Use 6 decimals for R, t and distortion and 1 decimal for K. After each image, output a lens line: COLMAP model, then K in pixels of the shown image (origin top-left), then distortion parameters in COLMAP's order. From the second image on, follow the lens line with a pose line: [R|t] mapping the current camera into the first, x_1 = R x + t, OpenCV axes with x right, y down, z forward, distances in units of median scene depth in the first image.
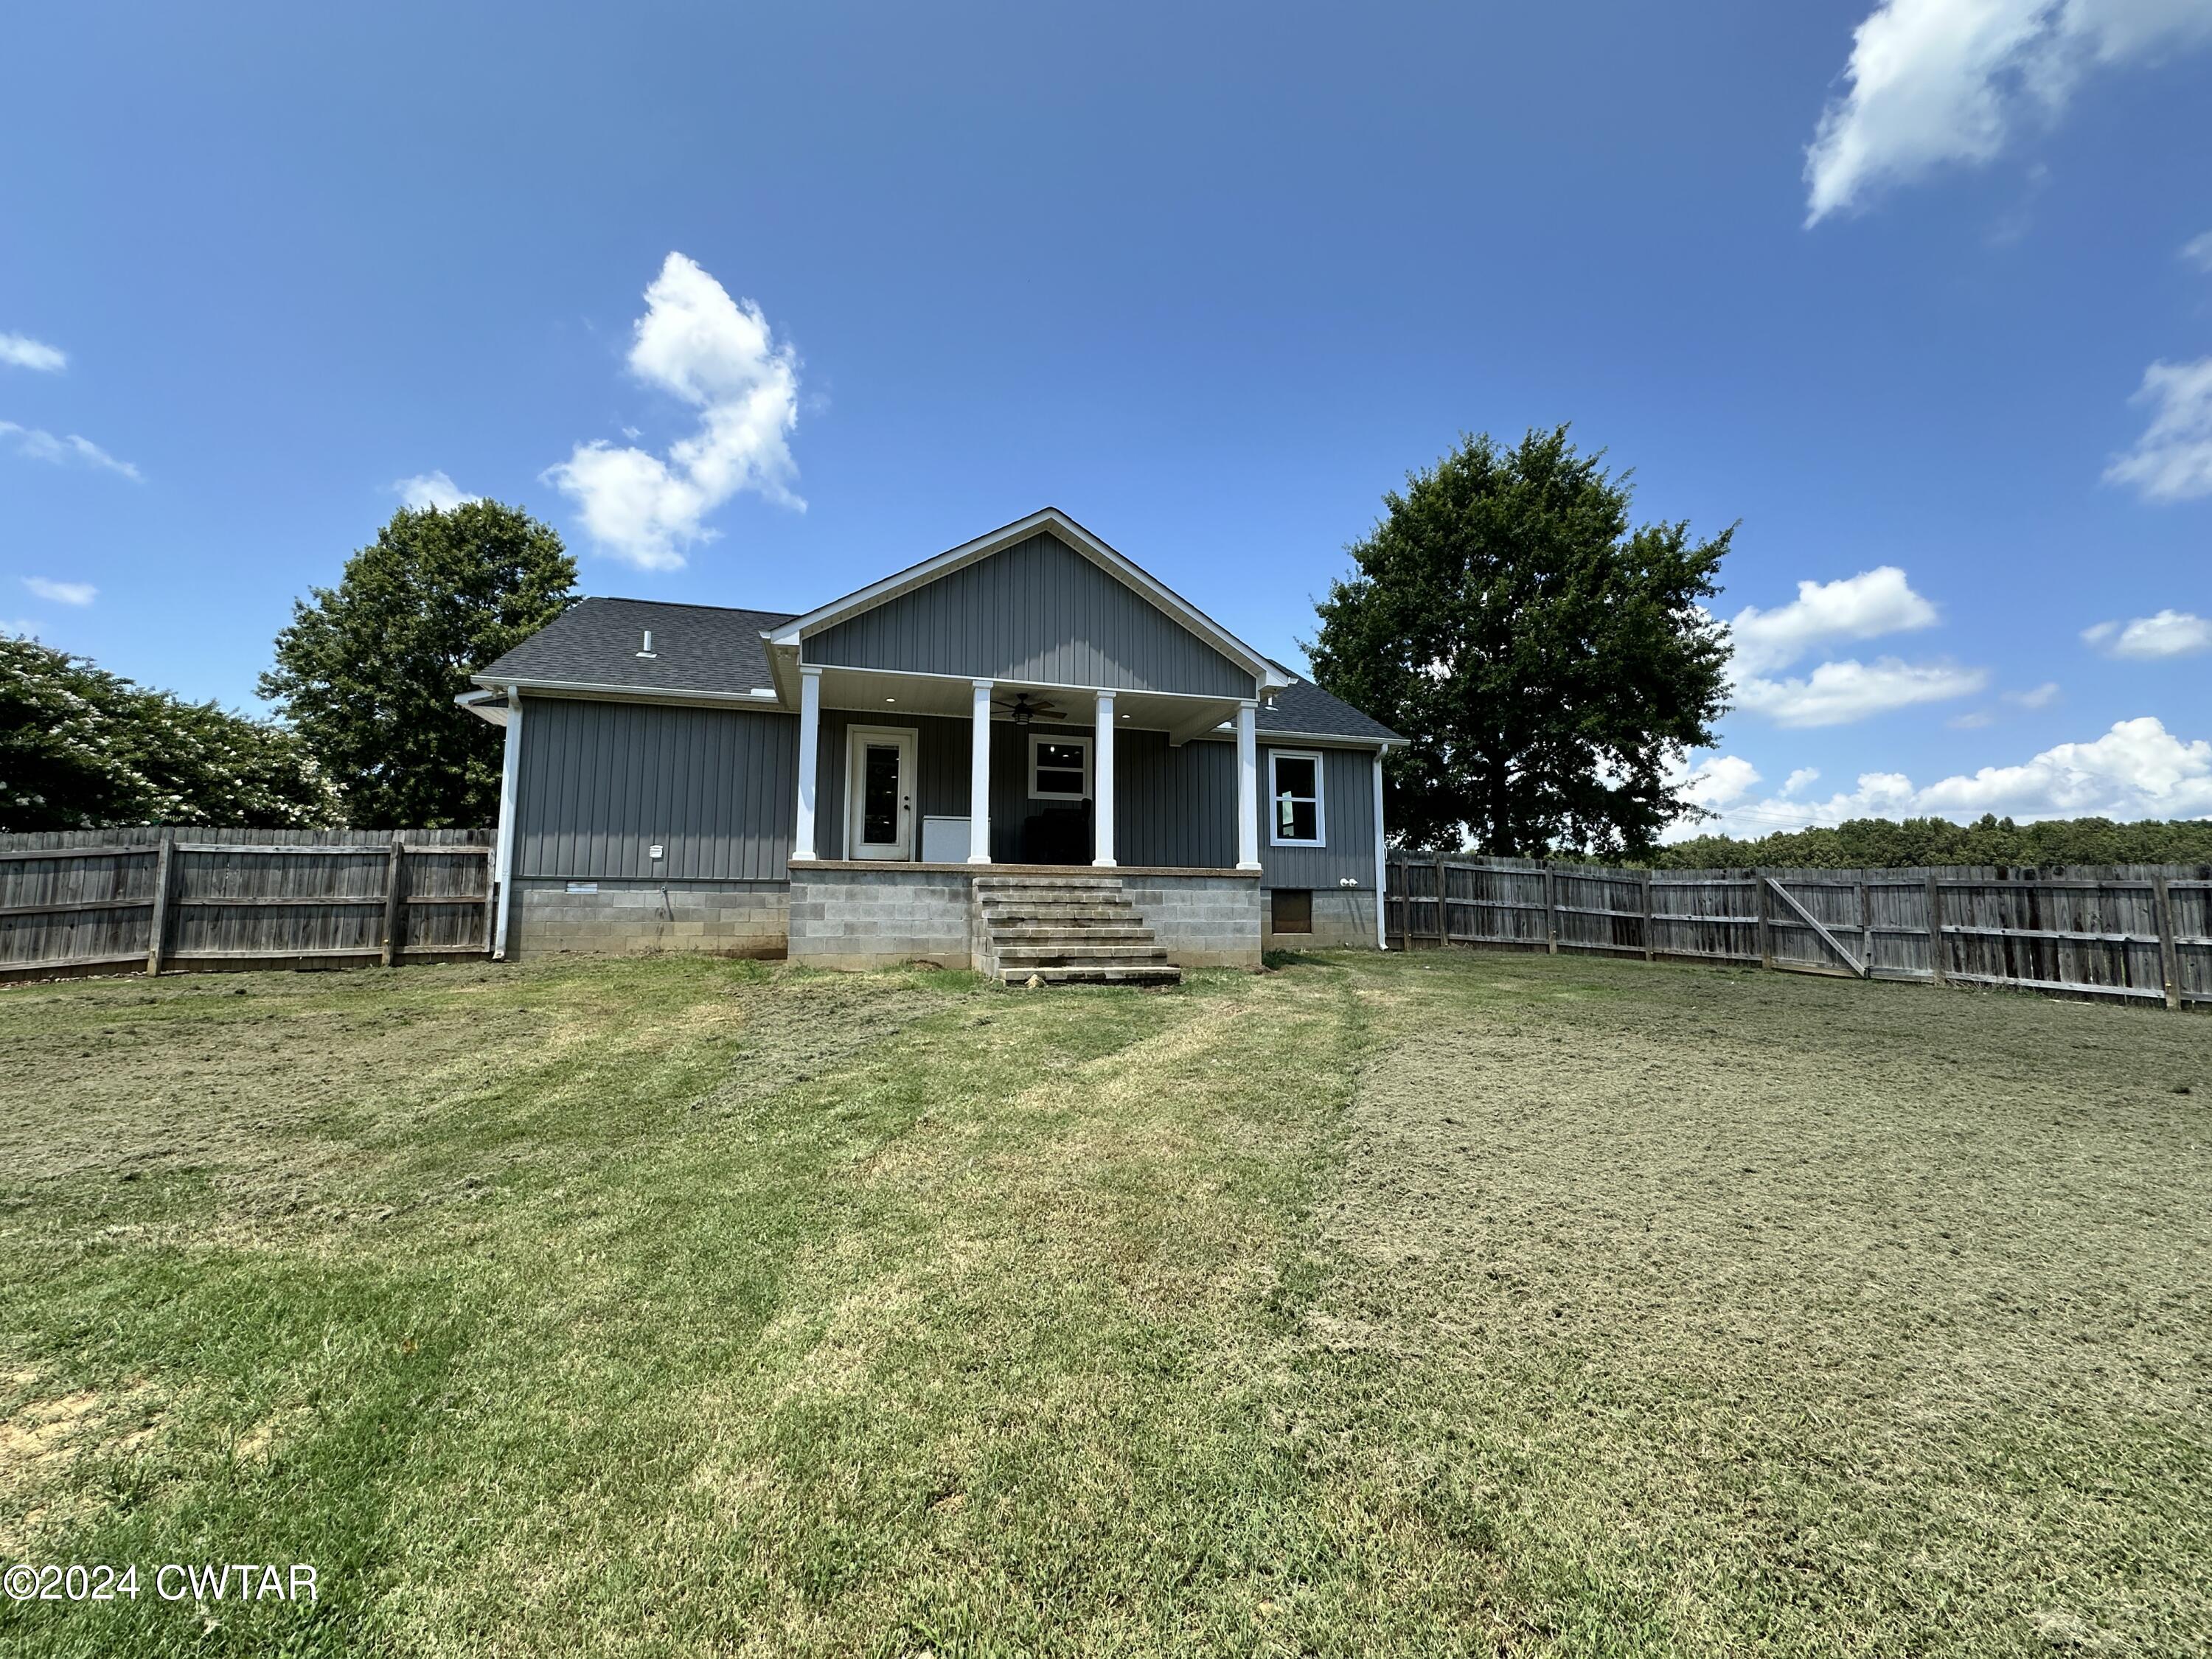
lens RADIAL K [[881.4, 0, 1106.0], [0, 881.4, 829.5], [0, 0, 1]] dist [-0.000304, -0.000006]
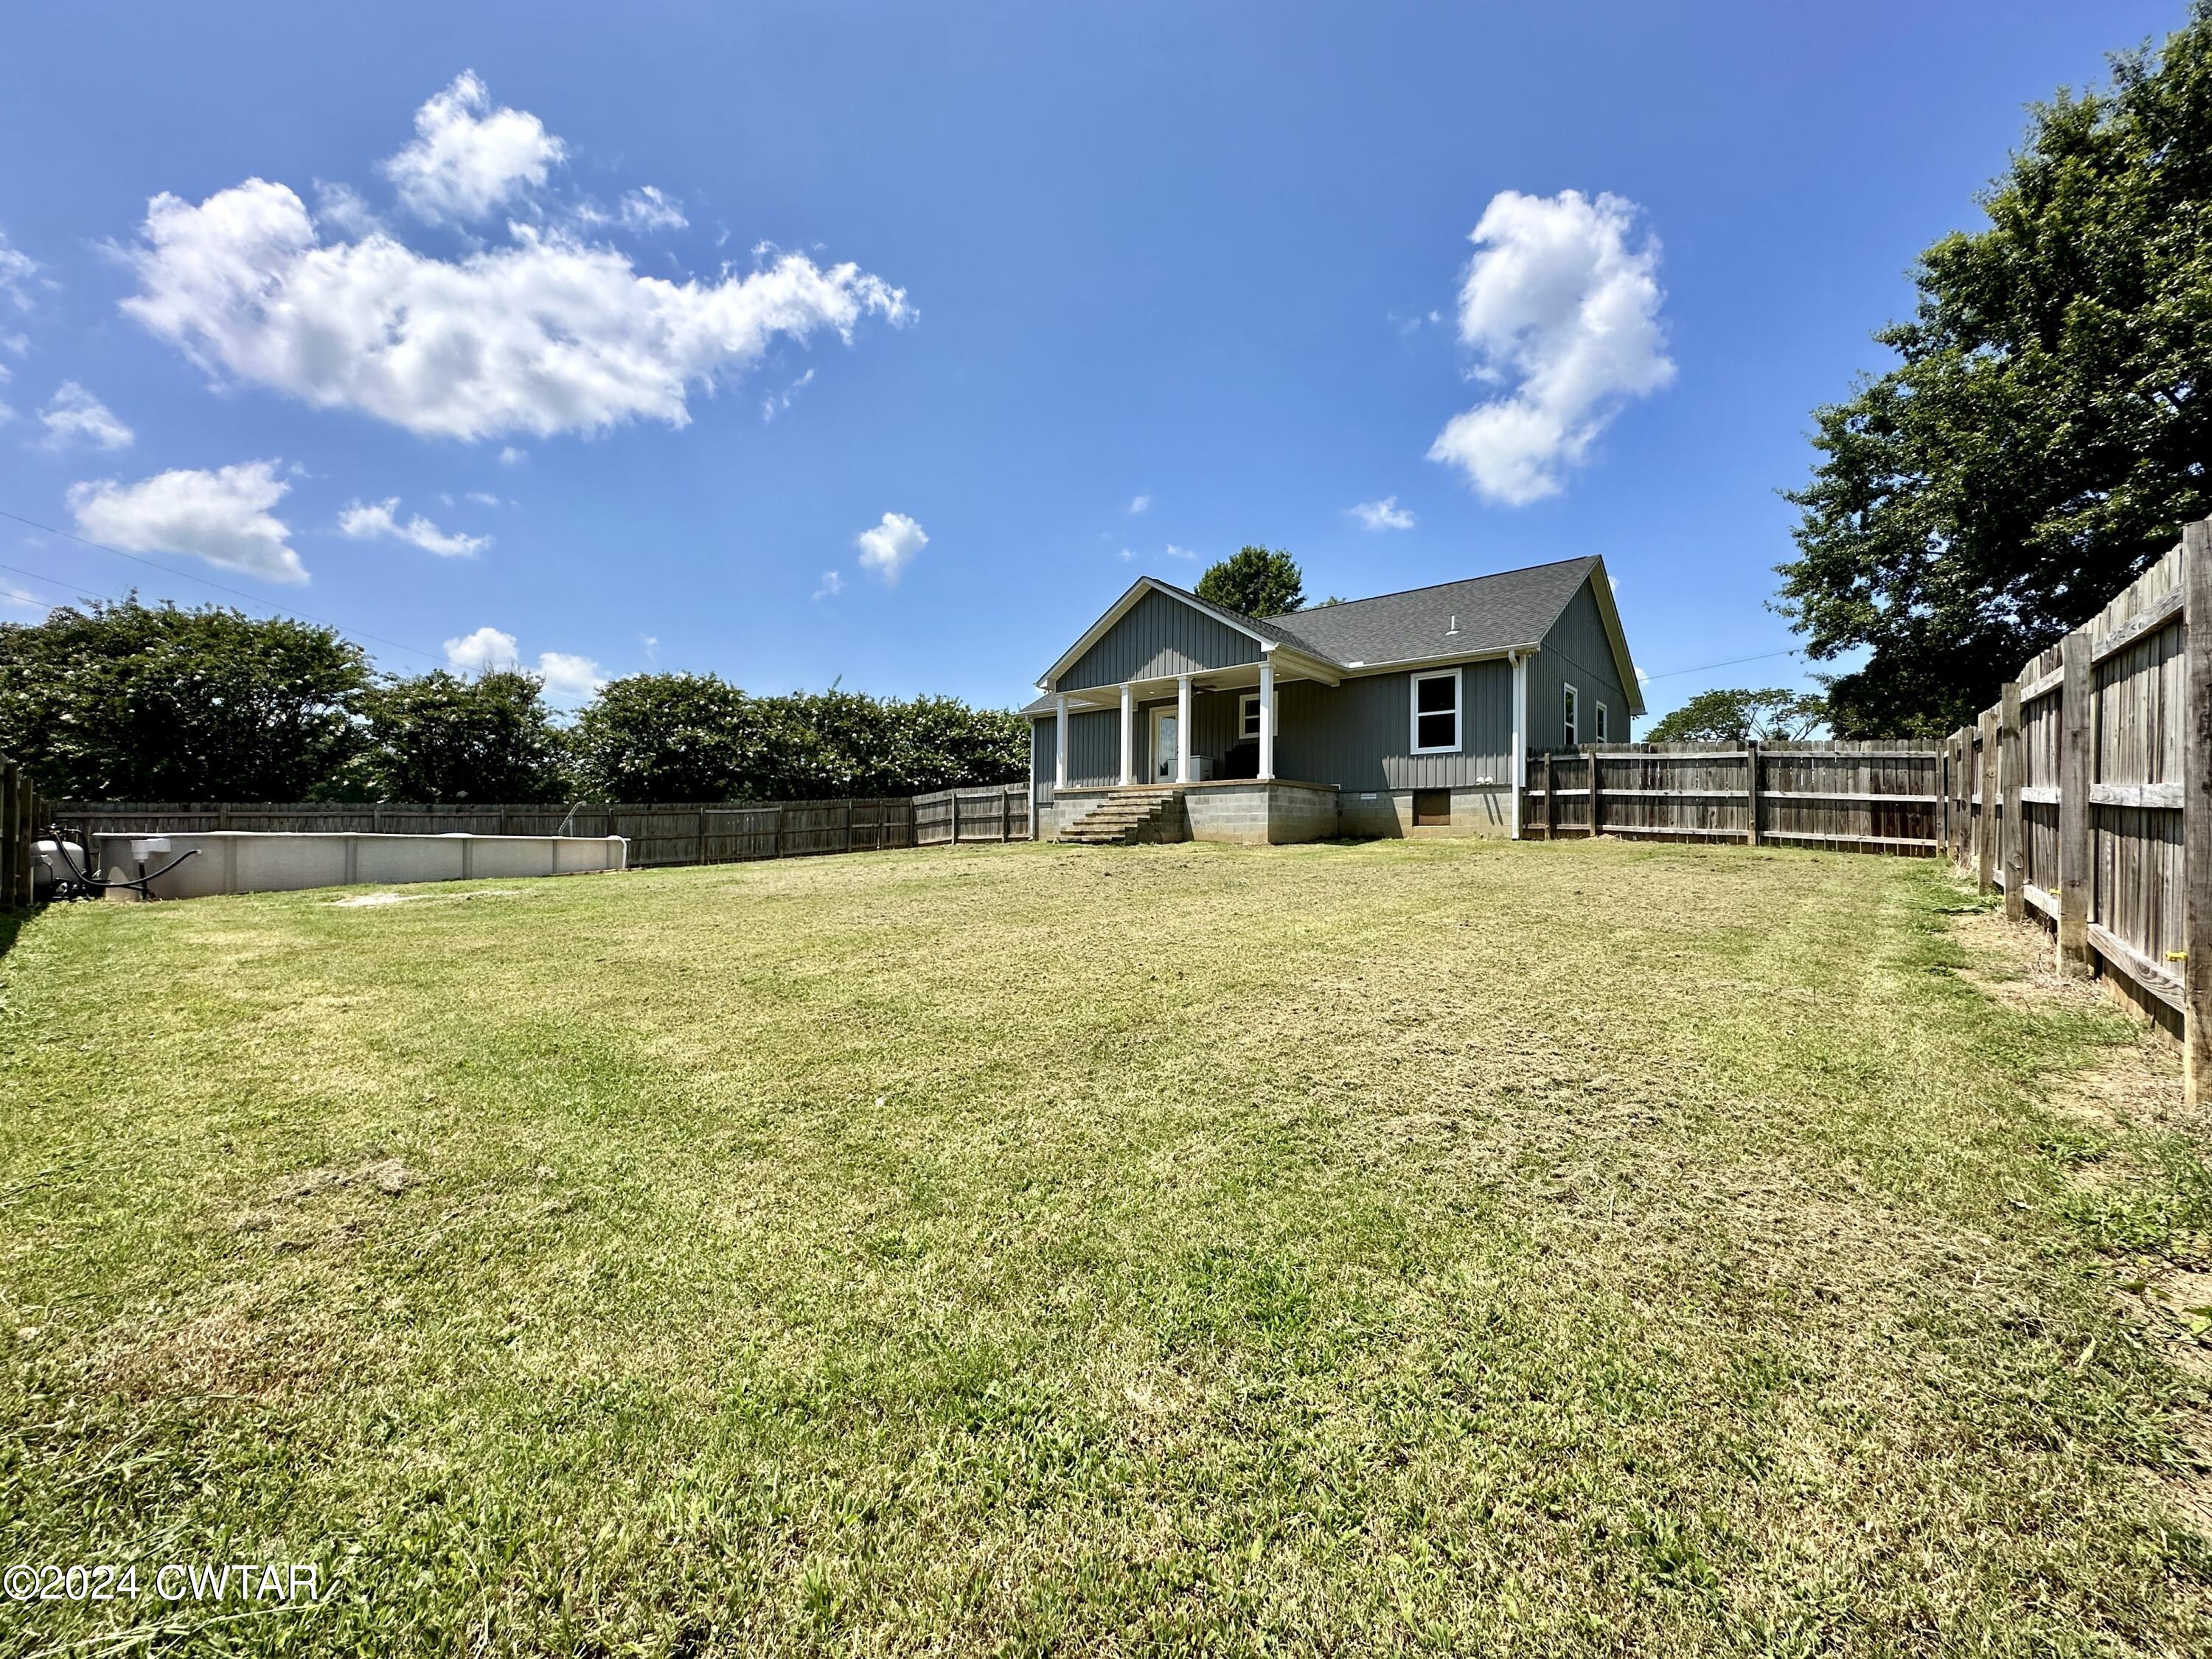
lens RADIAL K [[881.4, 0, 1106.0], [0, 881.4, 829.5], [0, 0, 1]] dist [-0.000304, -0.000006]
pose [[0.541656, -0.013927, -0.840485, 1.140813], [0.080086, 0.996170, 0.035105, 0.052044], [0.836777, -0.086326, 0.540697, -0.033572]]
